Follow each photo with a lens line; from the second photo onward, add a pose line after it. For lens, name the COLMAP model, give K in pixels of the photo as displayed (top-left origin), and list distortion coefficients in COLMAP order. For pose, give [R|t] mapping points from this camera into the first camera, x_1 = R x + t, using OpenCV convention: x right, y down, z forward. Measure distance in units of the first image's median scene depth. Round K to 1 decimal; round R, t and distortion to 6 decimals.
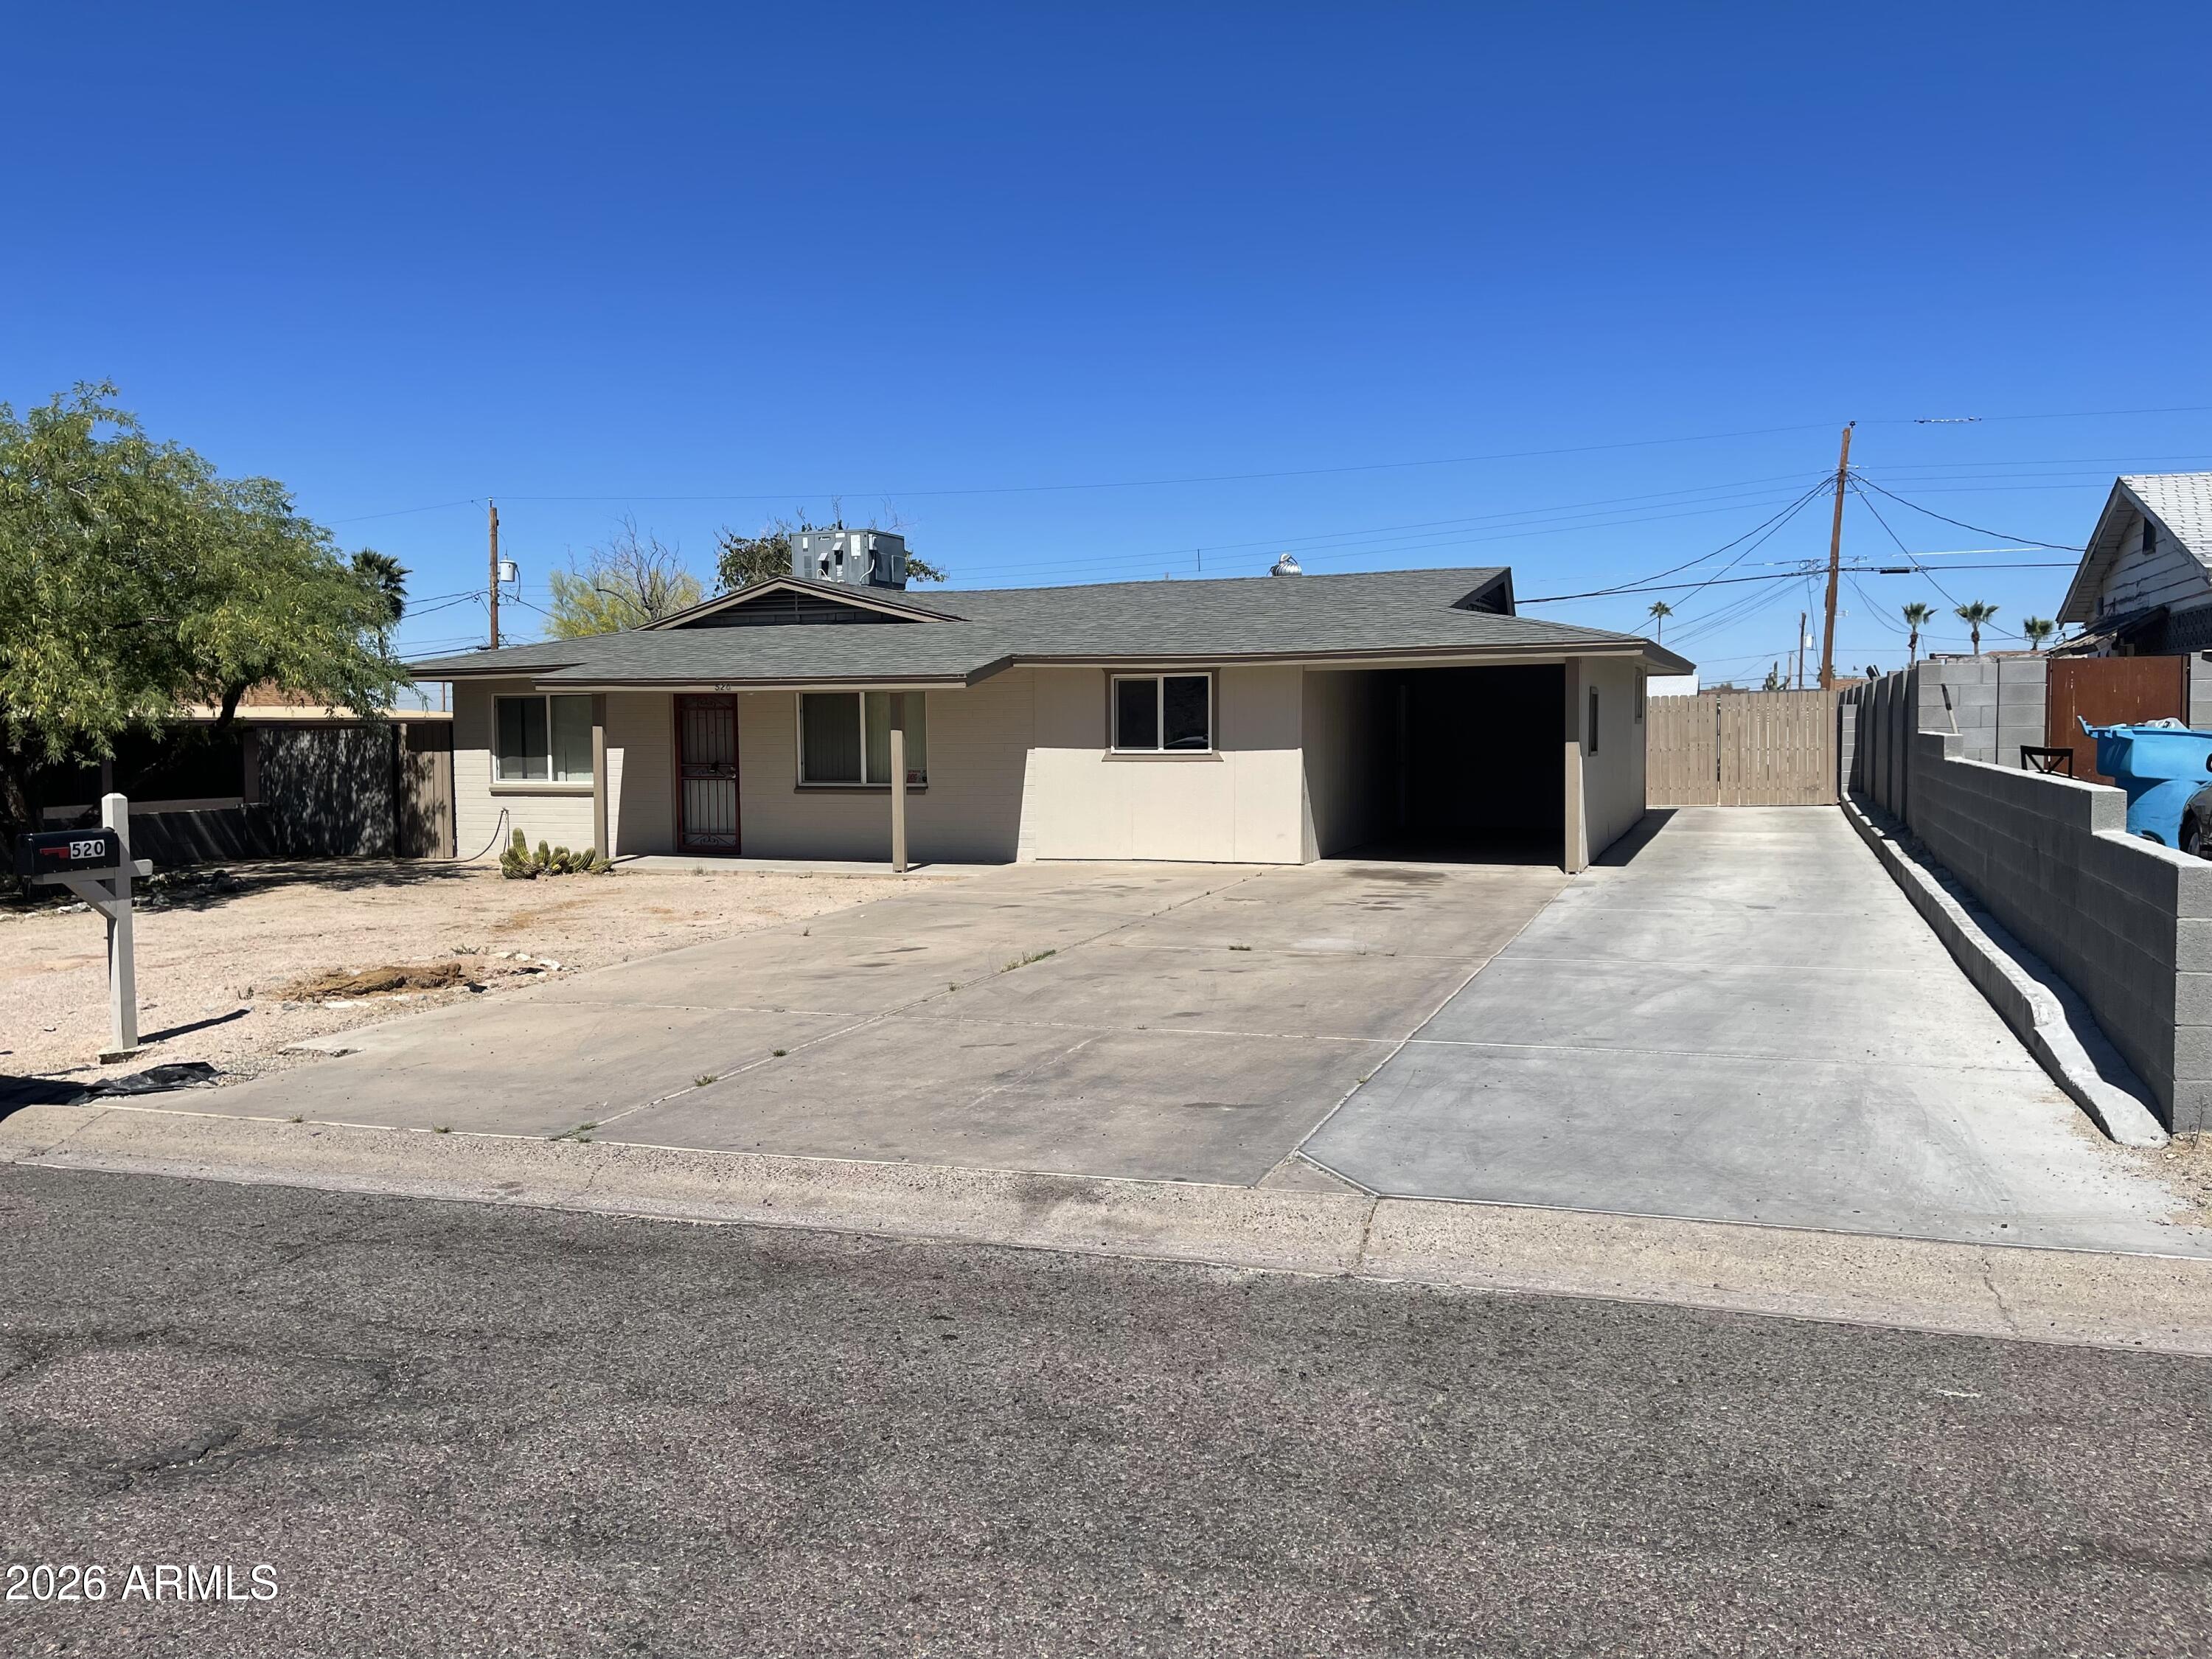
lens RADIAL K [[1663.3, 0, 1106.0], [0, 1663.3, 829.5], [0, 0, 1]] dist [0.059213, -0.056849]
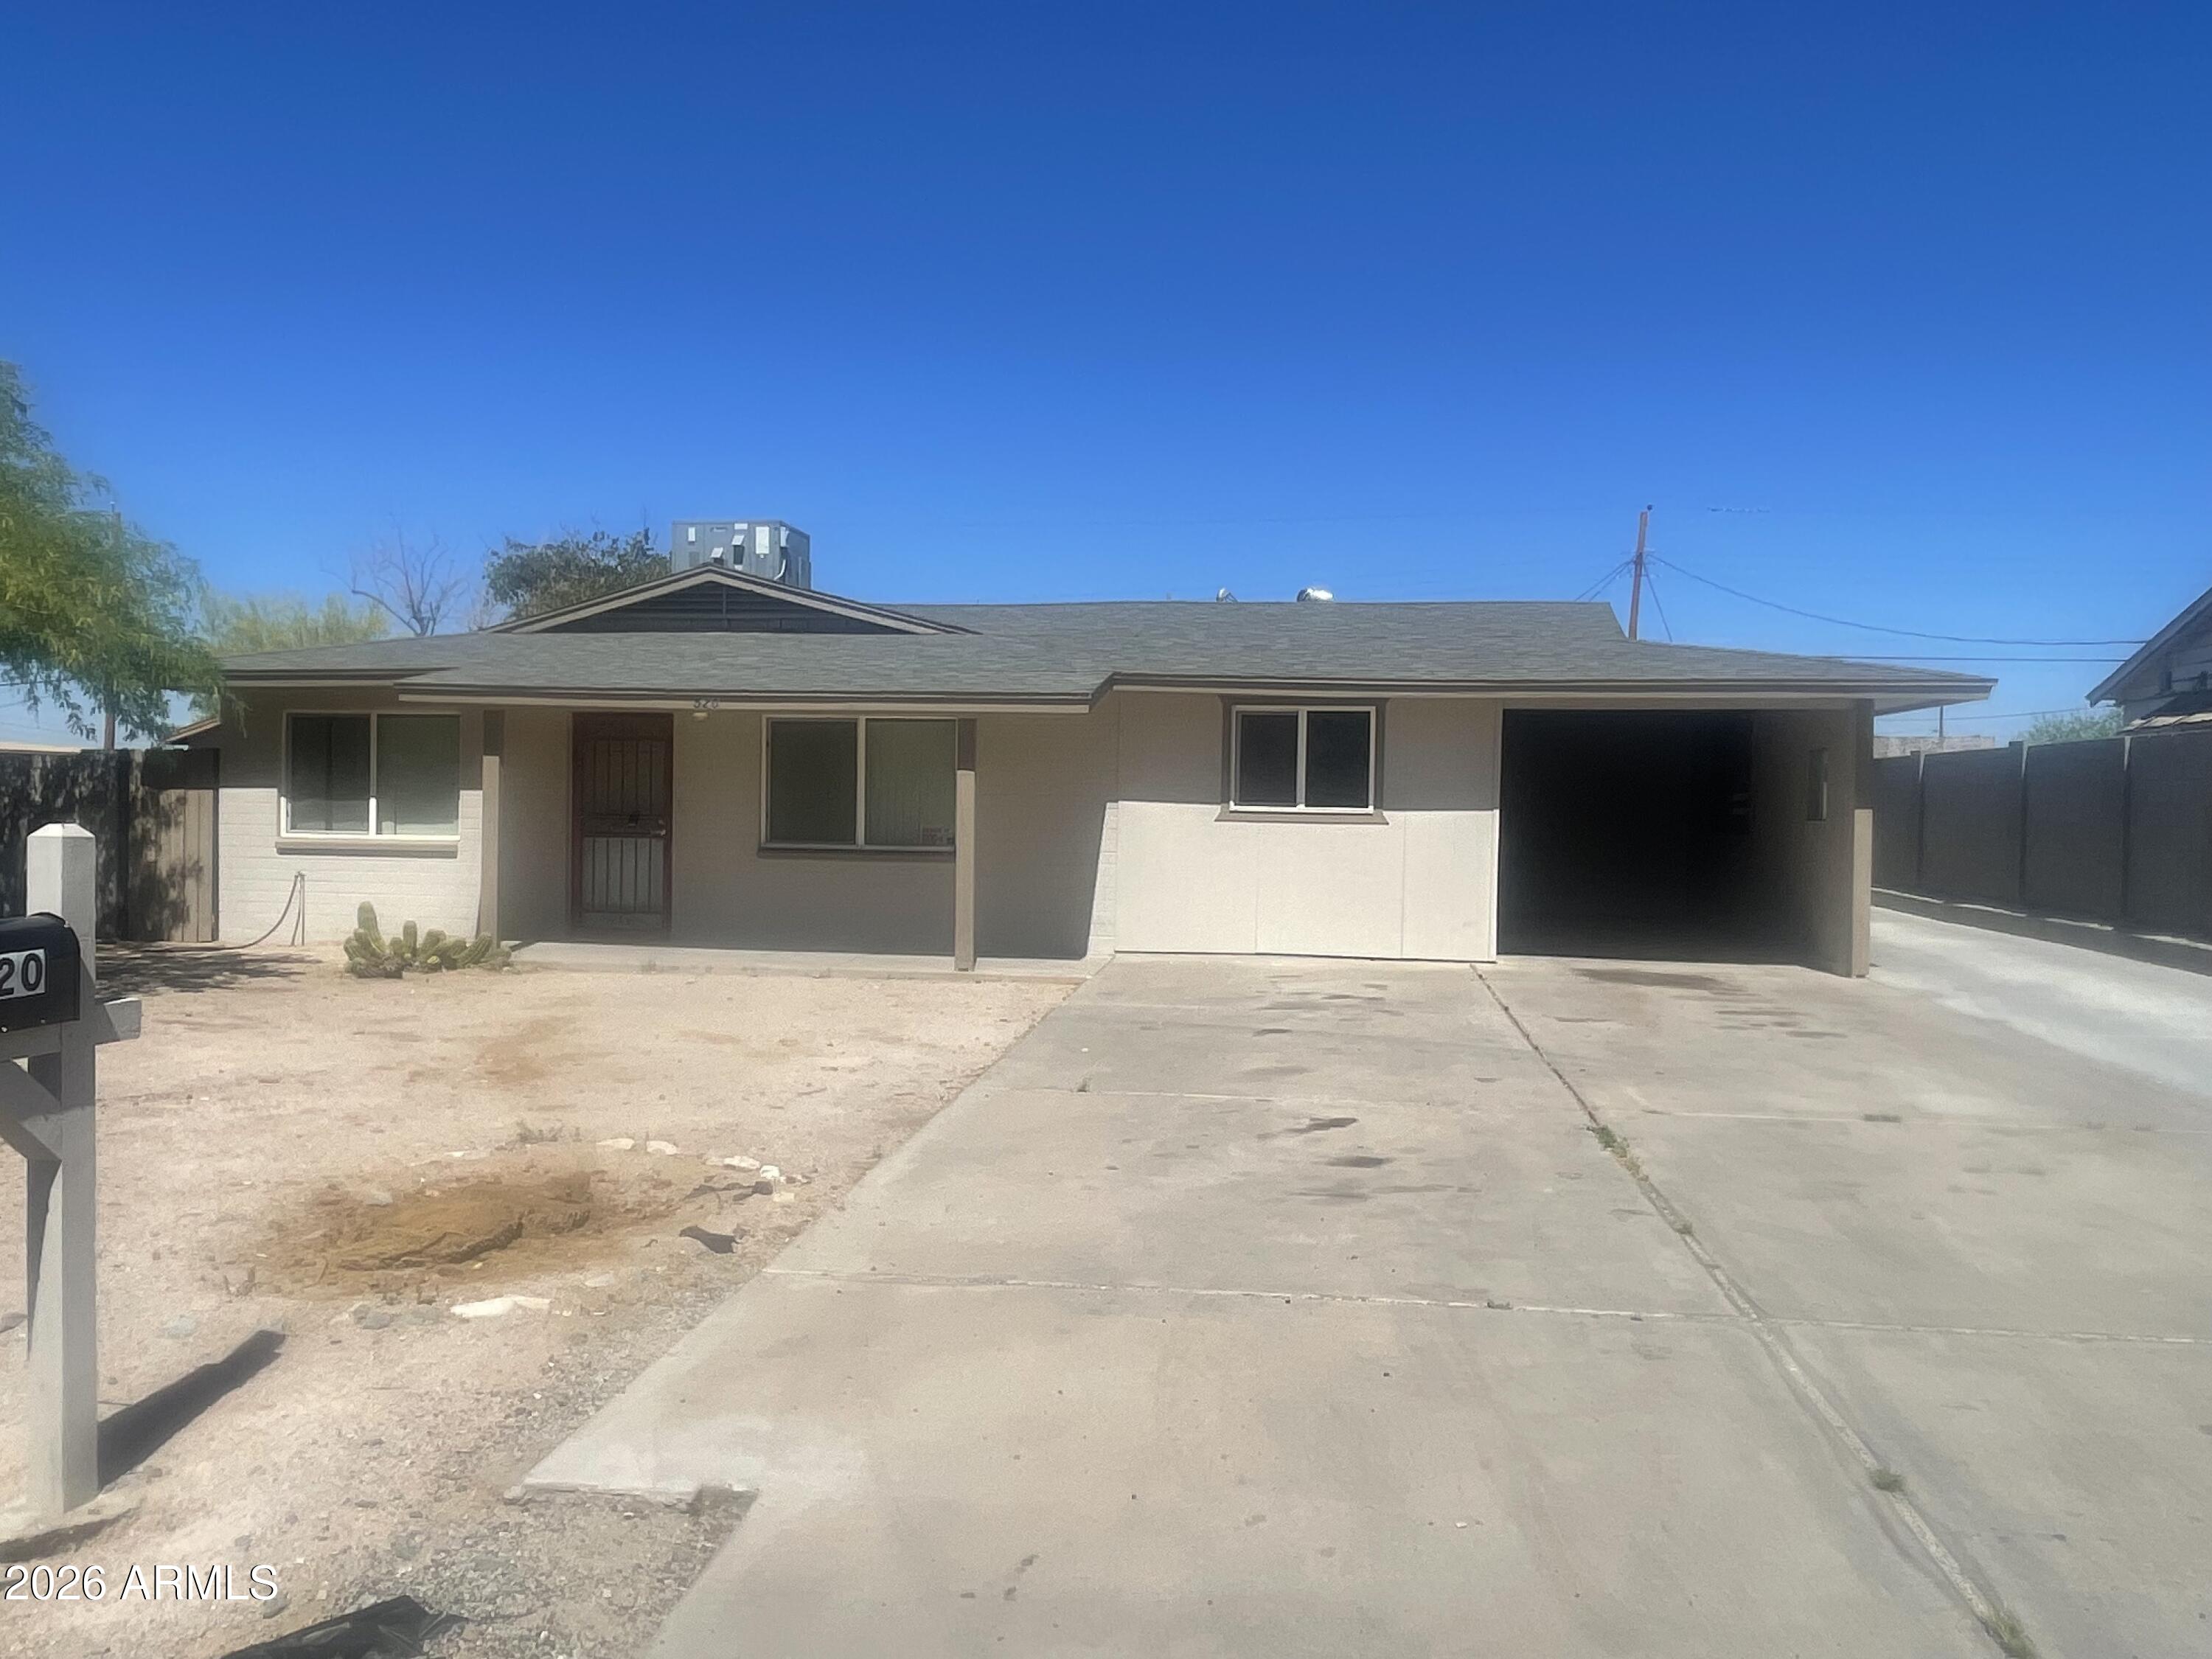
lens RADIAL K [[1659.6, 0, 1106.0], [0, 1659.6, 829.5], [0, 0, 1]] dist [0.003238, 0.000312]
pose [[0.974864, 0.020790, 0.221827, -0.201618], [-0.010940, 0.998903, -0.045540, -0.002541], [-0.222530, 0.041968, 0.974022, 0.267554]]
